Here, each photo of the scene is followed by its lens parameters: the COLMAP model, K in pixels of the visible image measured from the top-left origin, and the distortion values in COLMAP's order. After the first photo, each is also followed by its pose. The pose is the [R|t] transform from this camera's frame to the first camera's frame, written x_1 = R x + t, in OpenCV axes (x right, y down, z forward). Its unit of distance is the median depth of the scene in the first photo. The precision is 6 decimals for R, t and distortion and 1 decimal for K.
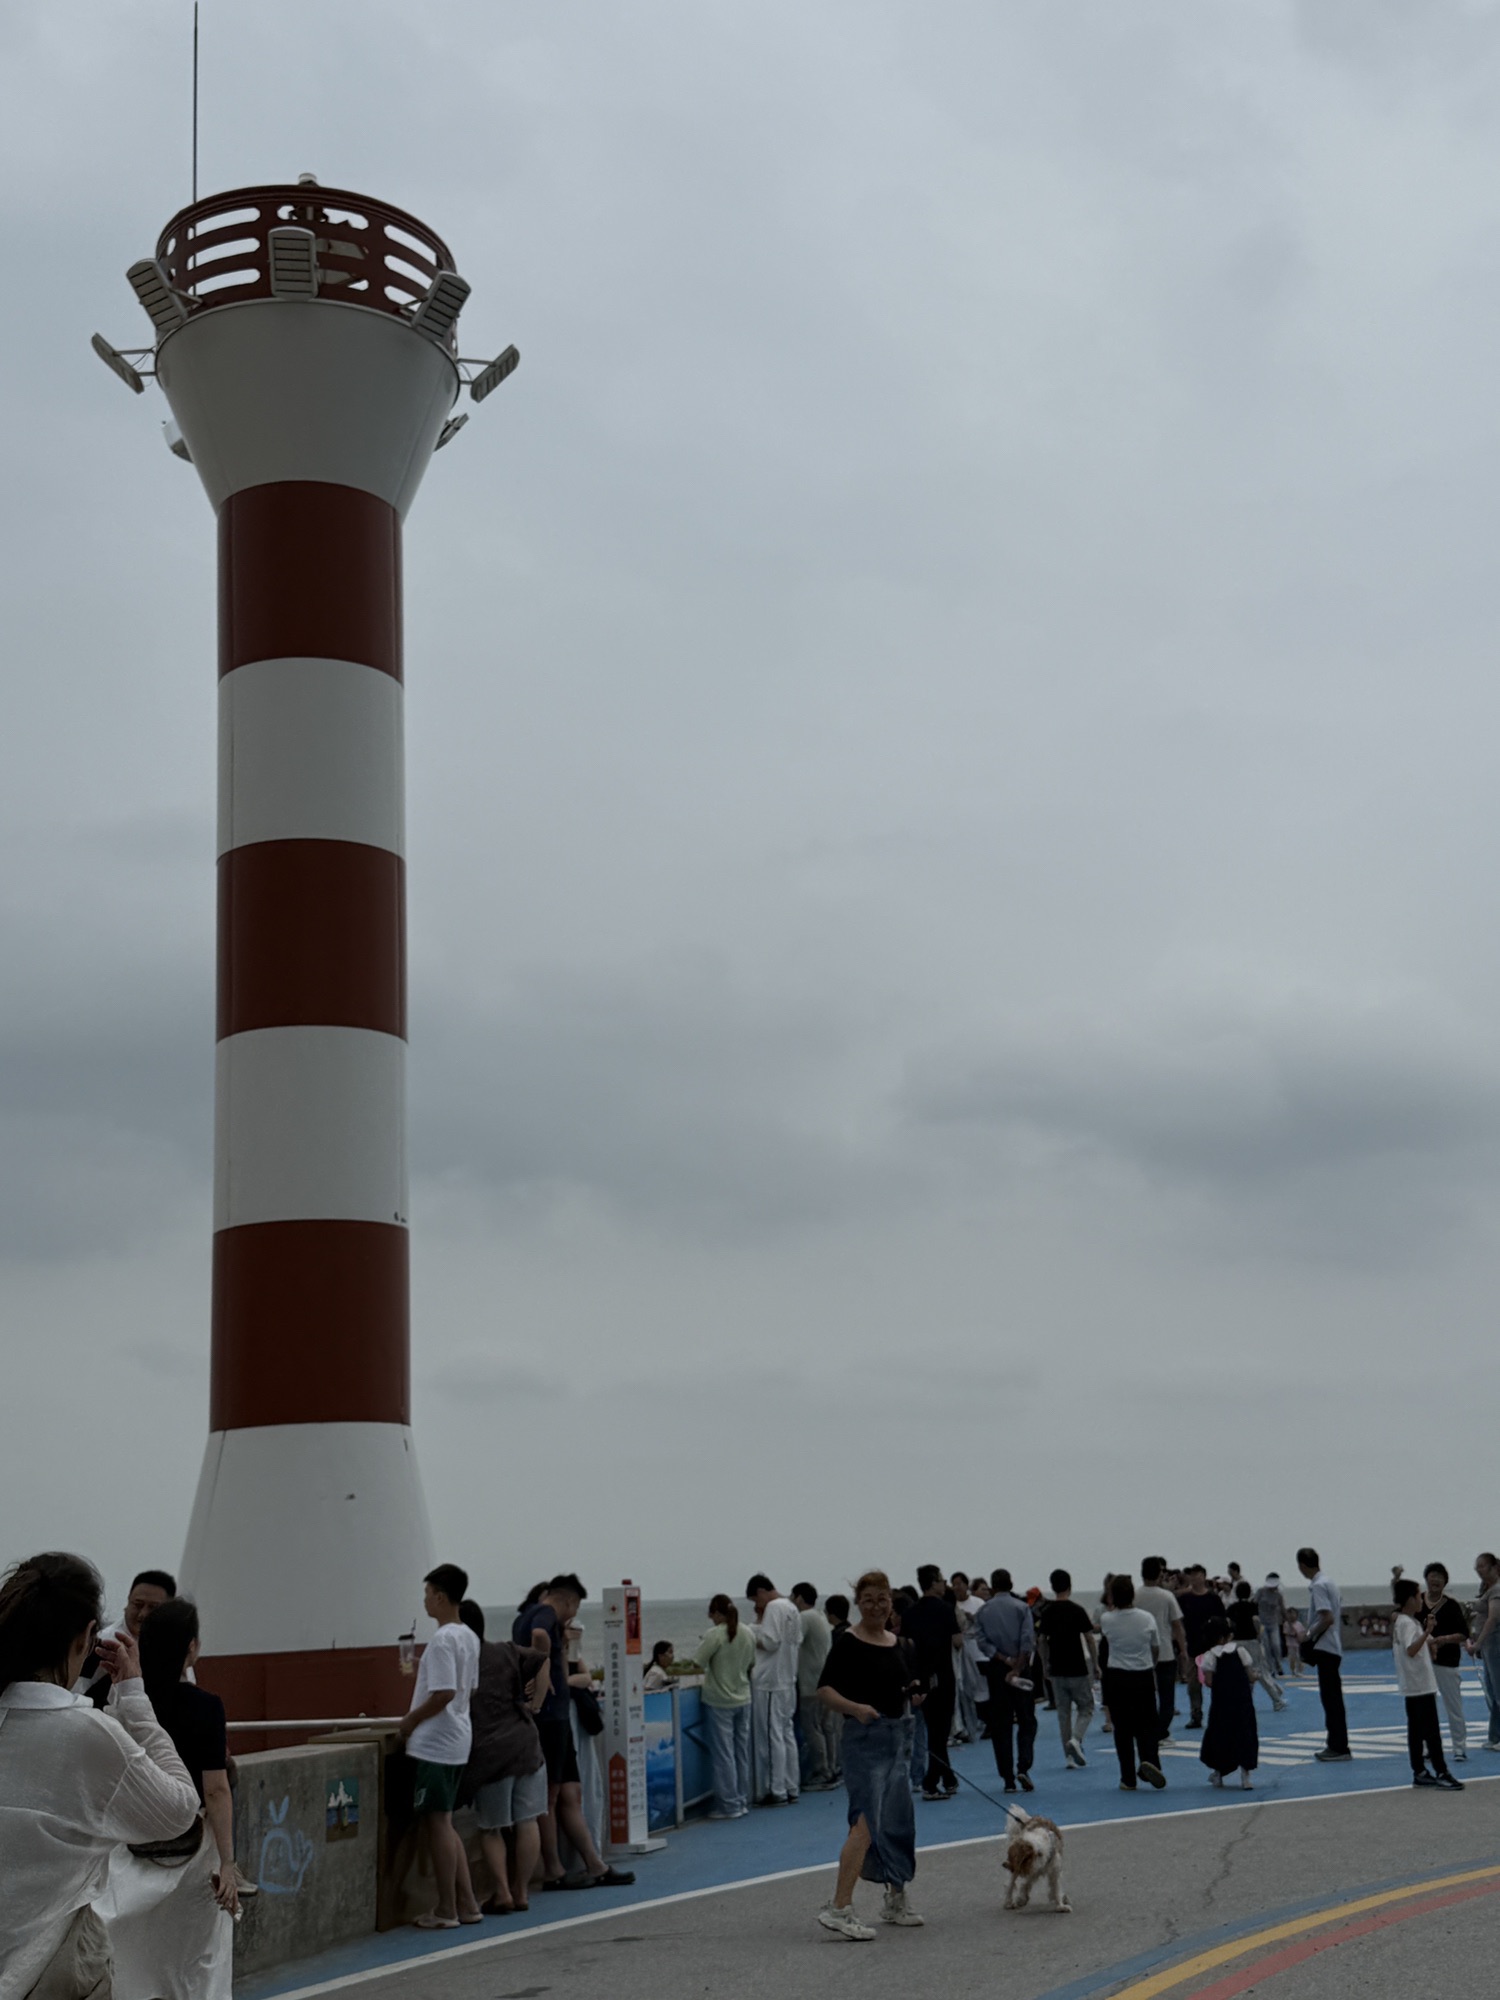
lens RADIAL K [[2315.1, 0, 750.0], [0, 2315.1, 1000.0], [0, 0, 1]] dist [0.158680, -0.391419]
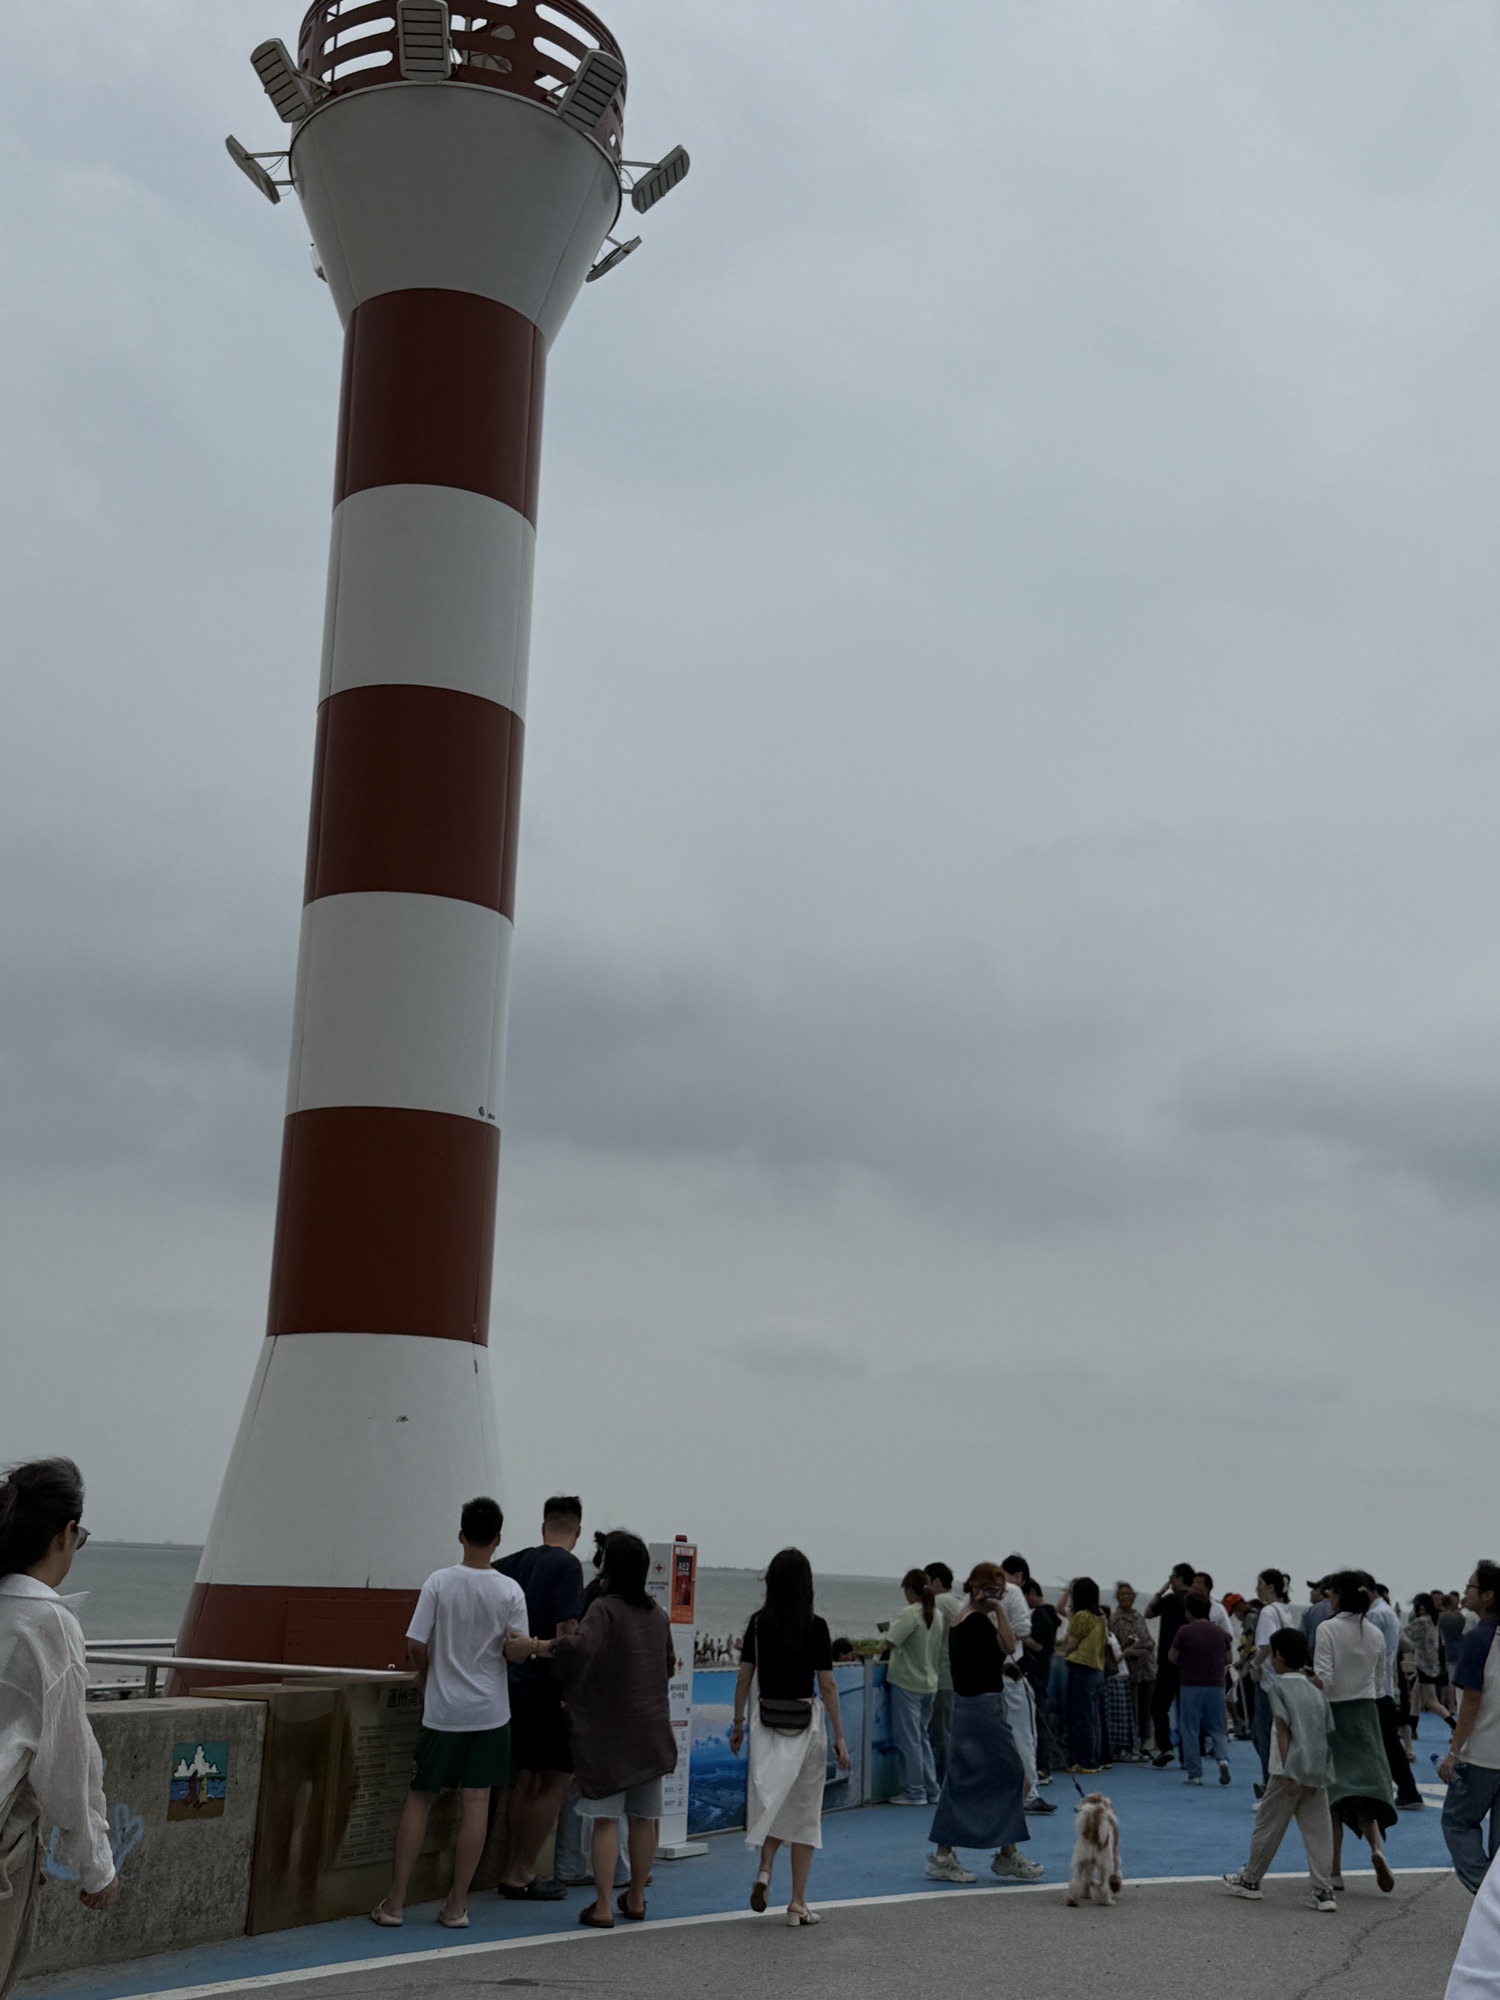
lens RADIAL K [[2275.6, 0, 750.0], [0, 2275.6, 1000.0], [0, 0, 1]] dist [0.170637, -0.365500]
pose [[0.988442, 0.046442, -0.144308, 0.070215], [-0.045511, 0.998916, 0.009749, 0.035706], [0.144604, -0.003069, 0.989485, 0.143508]]
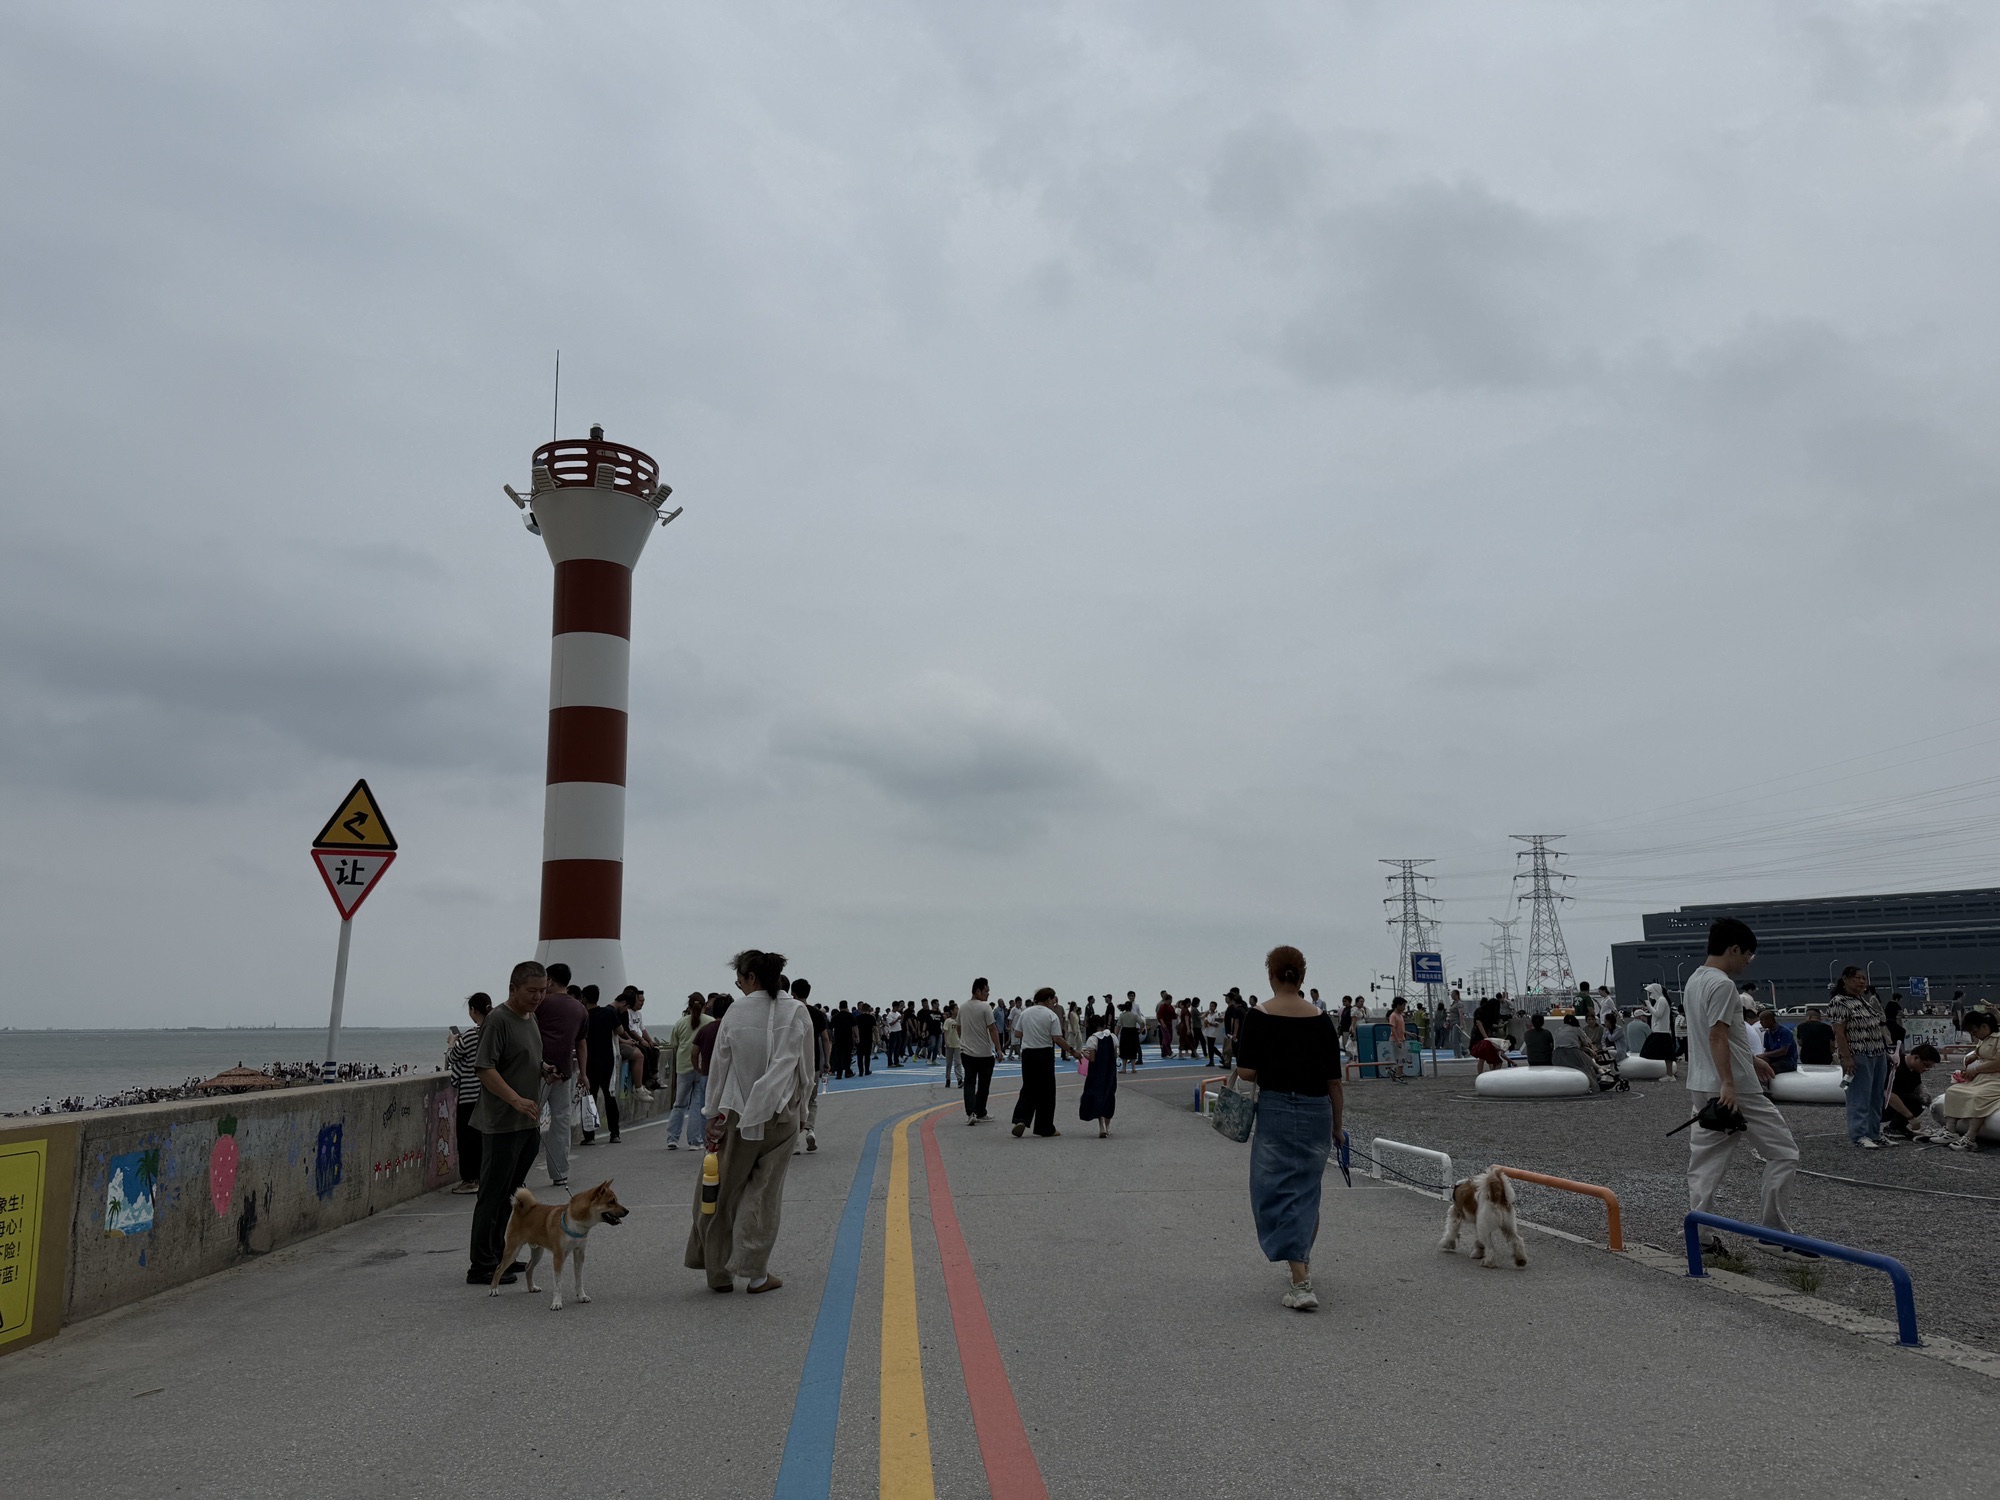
lens RADIAL K [[1412.3, 0, 1000.0], [0, 1412.3, 750.0], [0, 0, 1]] dist [-0.000172, 0.000469]
pose [[0.967394, 0.073364, 0.242417, -0.127392], [-0.086129, 0.995378, 0.042472, -0.124012], [-0.238181, -0.061966, 0.969242, -0.555191]]
